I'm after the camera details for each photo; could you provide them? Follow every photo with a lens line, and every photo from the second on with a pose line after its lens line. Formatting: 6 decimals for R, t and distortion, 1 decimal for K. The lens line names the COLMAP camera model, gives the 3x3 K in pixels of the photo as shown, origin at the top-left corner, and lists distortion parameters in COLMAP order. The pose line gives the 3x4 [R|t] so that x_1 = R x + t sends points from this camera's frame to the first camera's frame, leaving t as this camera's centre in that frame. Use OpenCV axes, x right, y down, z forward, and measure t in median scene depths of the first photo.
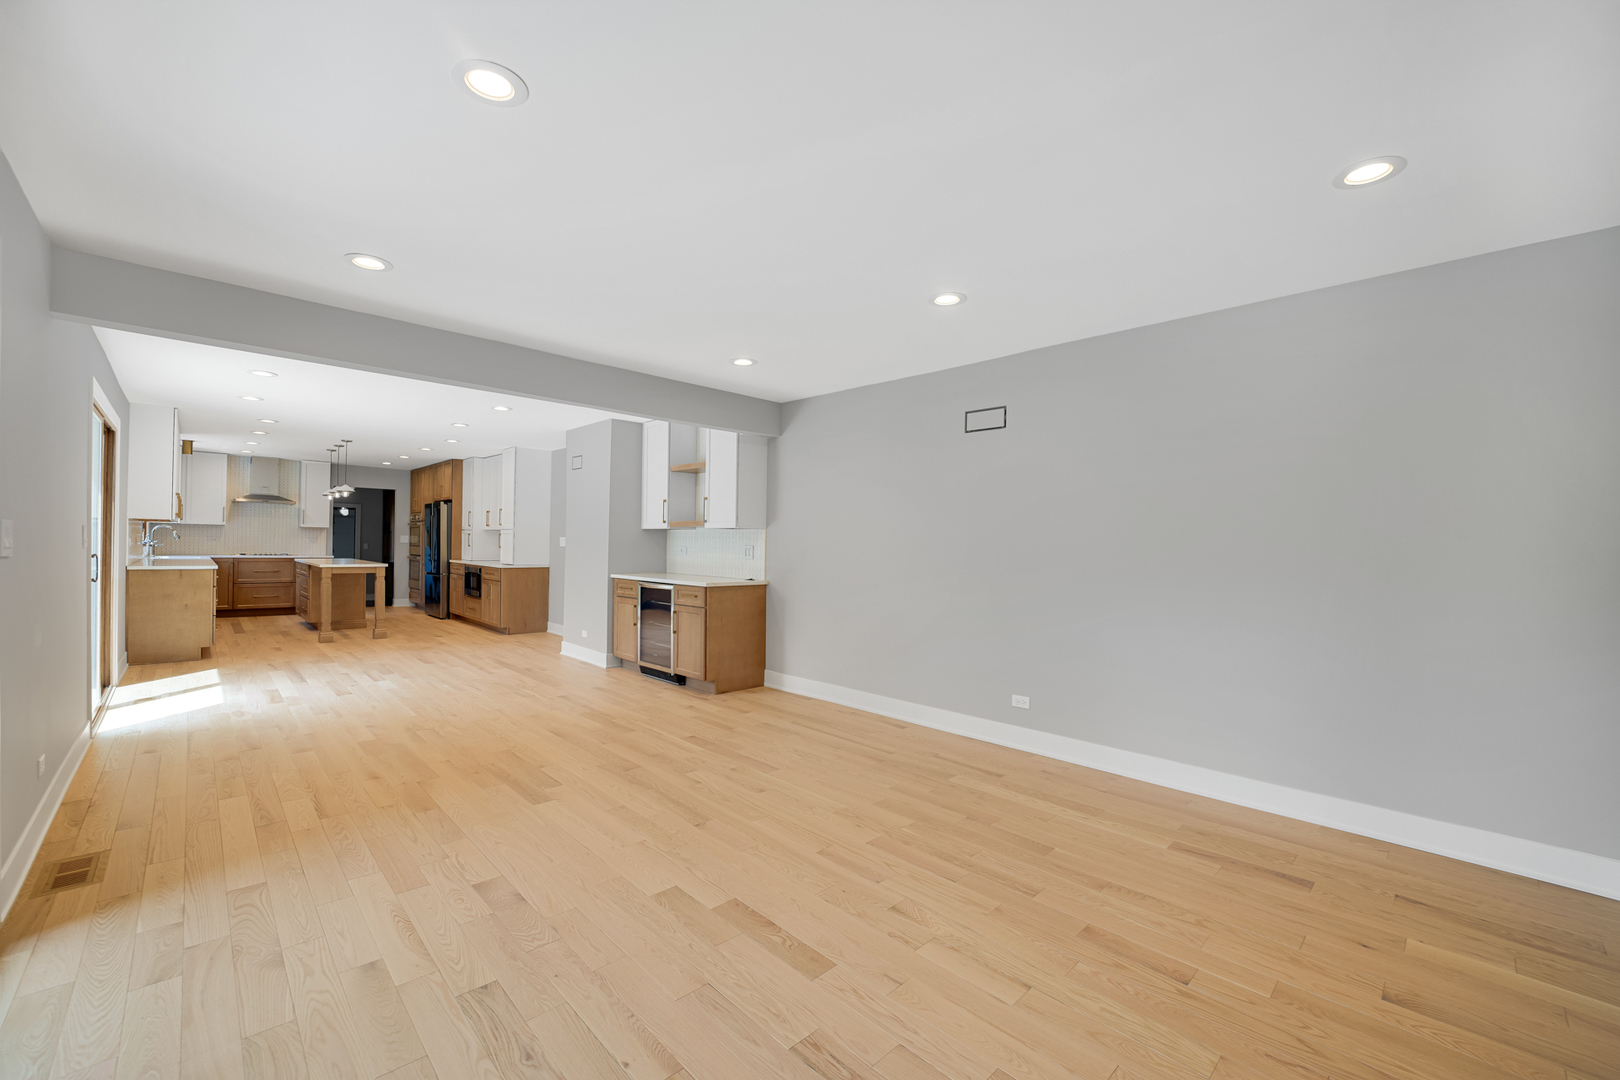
lens RADIAL K [[648.7, 0, 794.8], [0, 648.7, 547.9], [0, 0, 1]] dist [-0.022252, 0.000148]
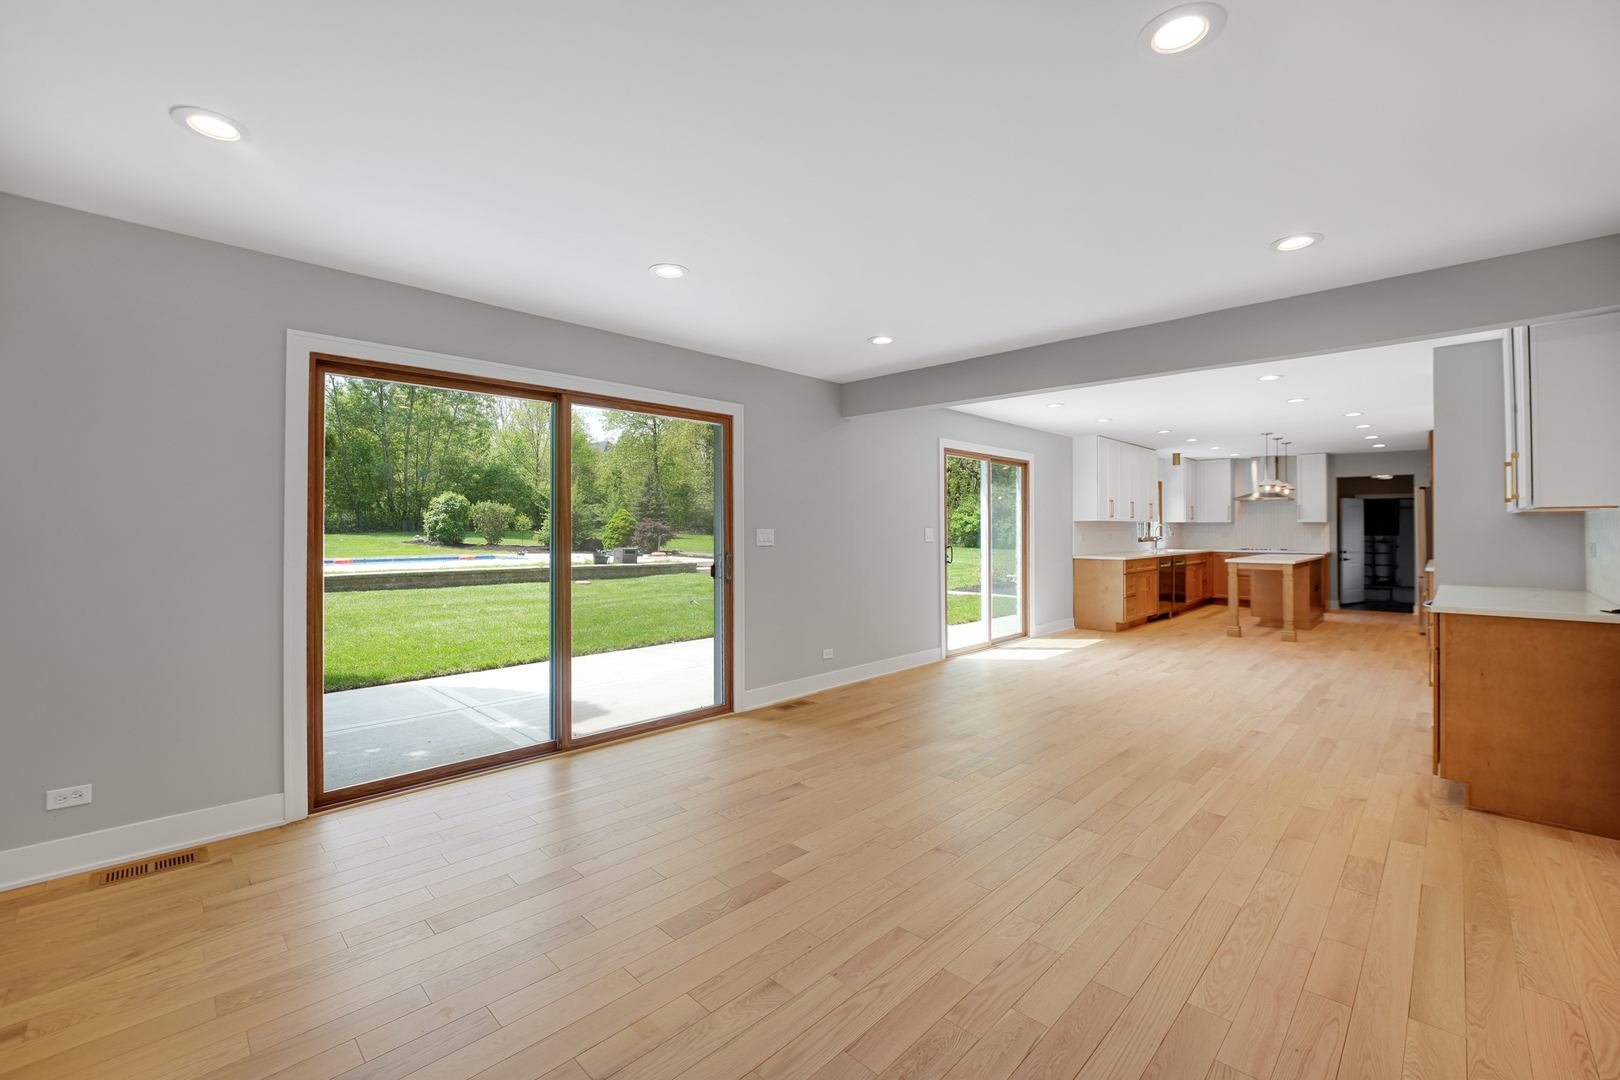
lens RADIAL K [[666.2, 0, 815.2], [0, 666.2, 527.4], [0, 0, 1]] dist [-0.018465, 0.000064]
pose [[0.045212, -0.021251, -0.998751, 0.286939], [-0.004321, 0.999760, -0.021468, -0.000331], [0.998968, 0.005287, 0.045109, 0.289092]]
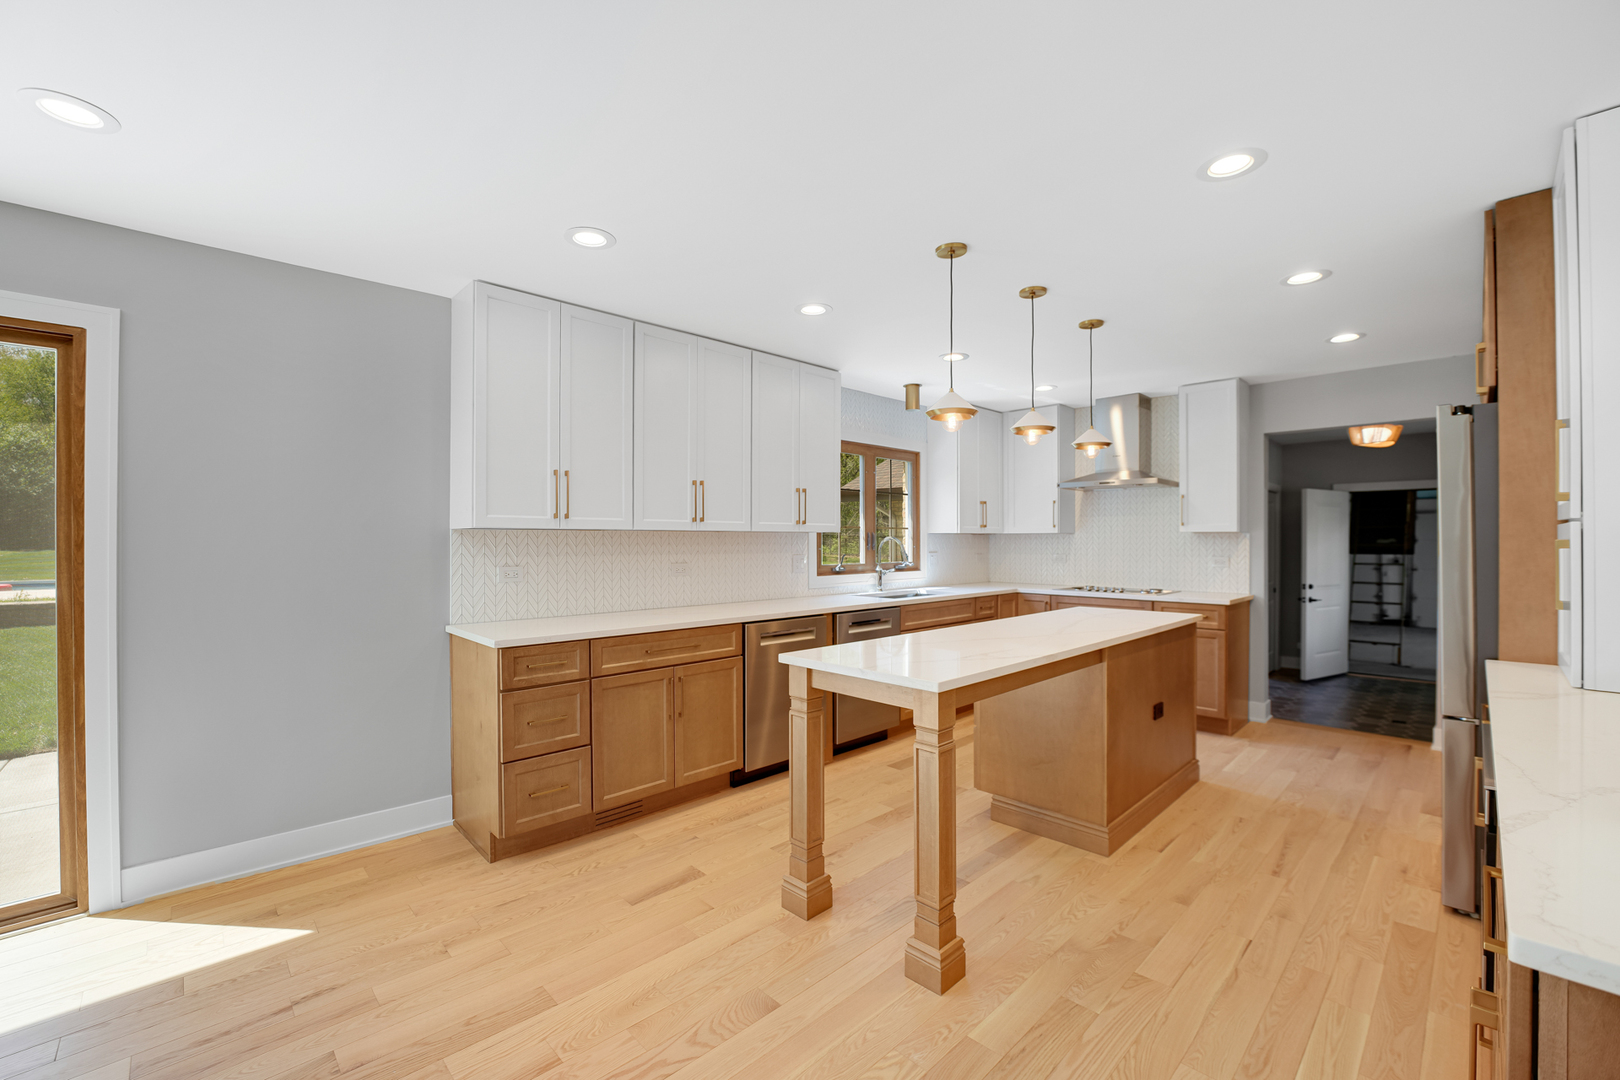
lens RADIAL K [[665.9, 0, 810.0], [0, 665.9, 540.0], [0, 0, 1]] dist [-0.021602, 0.000406]
pose [[0.015044, -0.020011, -0.999687, -0.410717], [-0.004819, 0.999787, -0.020085, -0.023035], [0.999875, 0.005119, 0.014945, 0.993398]]
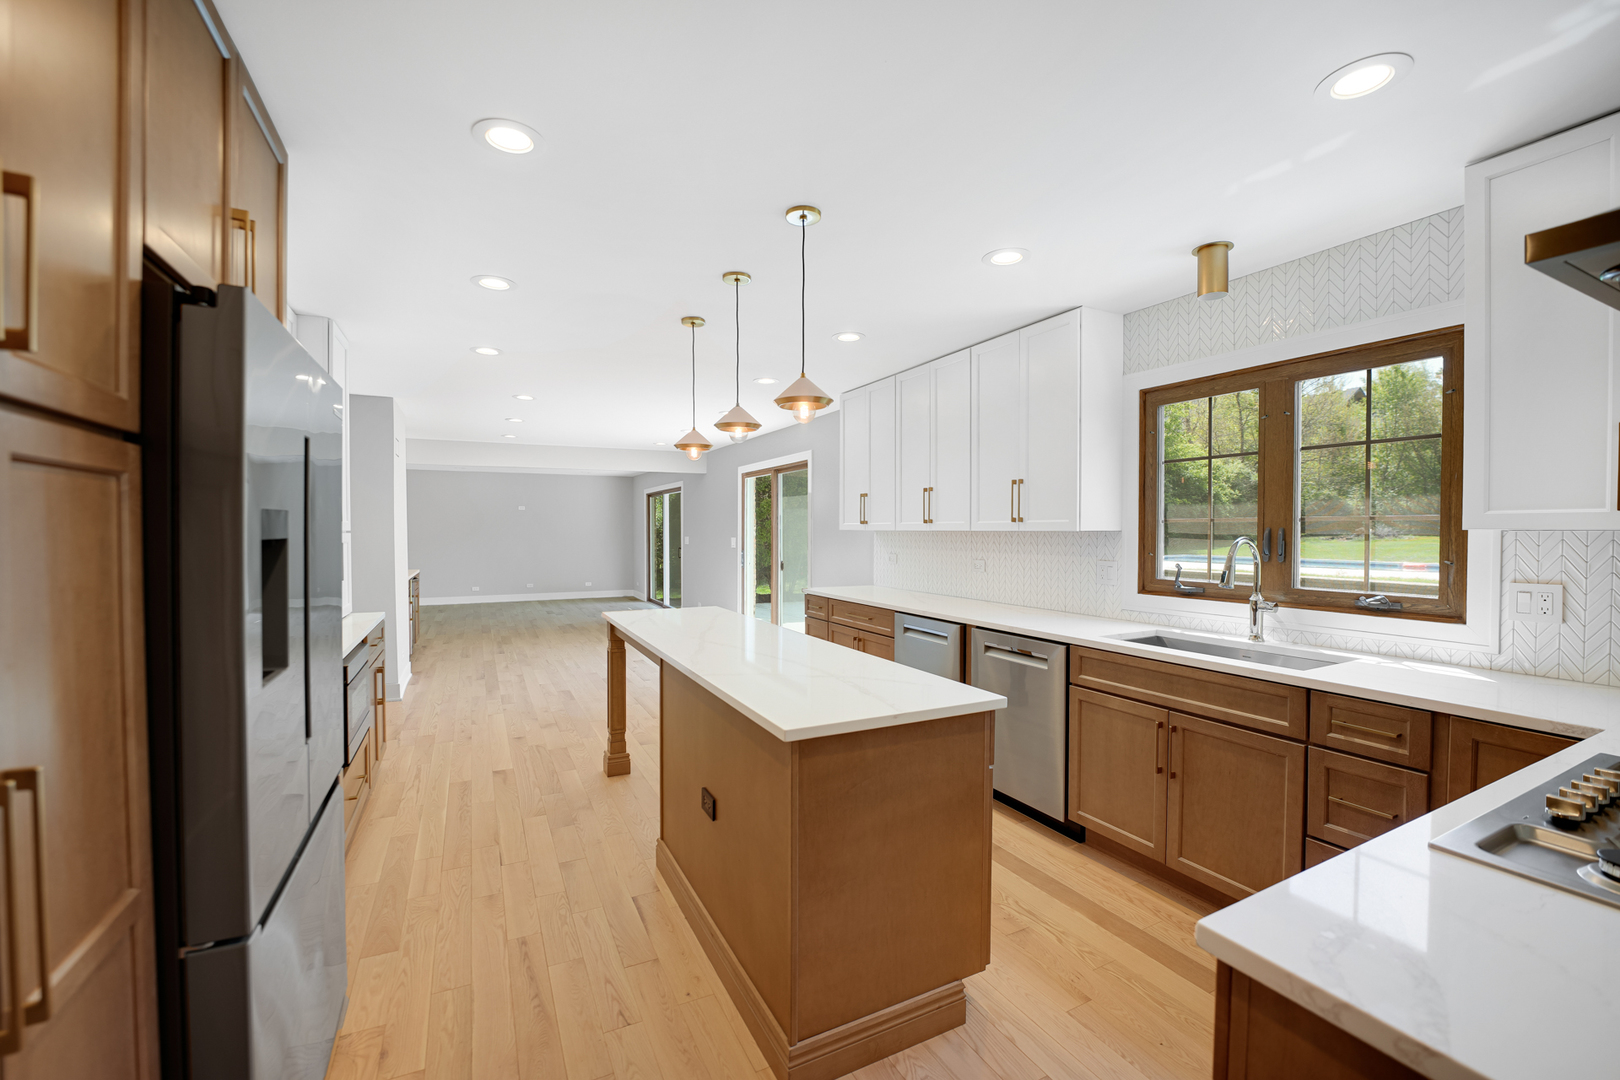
lens RADIAL K [[665.9, 0, 810.0], [0, 665.9, 540.0], [0, 0, 1]] dist [-0.021602, 0.000406]
pose [[-0.959310, -0.021429, 0.281541, -0.954047], [-0.014168, 0.999513, 0.027800, -0.045267], [-0.282000, 0.022680, -0.959146, 1.483308]]
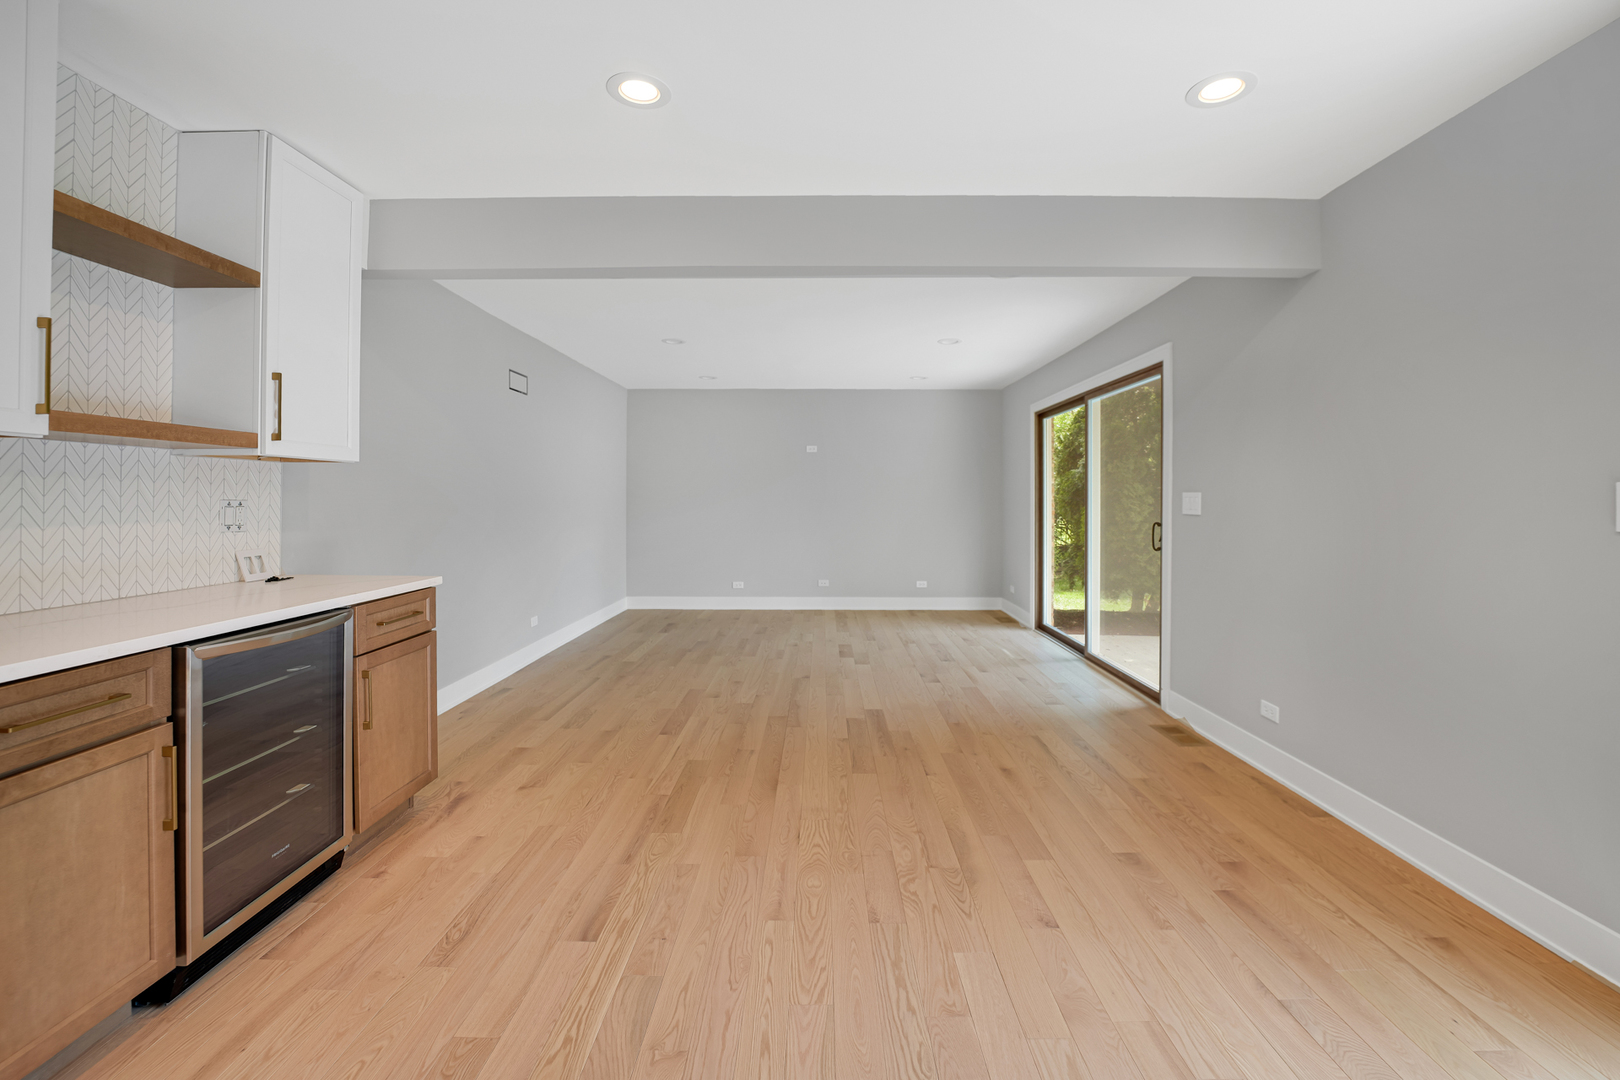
lens RADIAL K [[671.9, 0, 817.3], [0, 671.9, 496.0], [0, 0, 1]] dist [-0.021705, 0.000071]
pose [[-0.724558, -0.017457, 0.688992, -0.474849], [-0.011875, 0.999847, 0.012846, -0.011811], [-0.689111, 0.001126, -0.724655, 0.799468]]
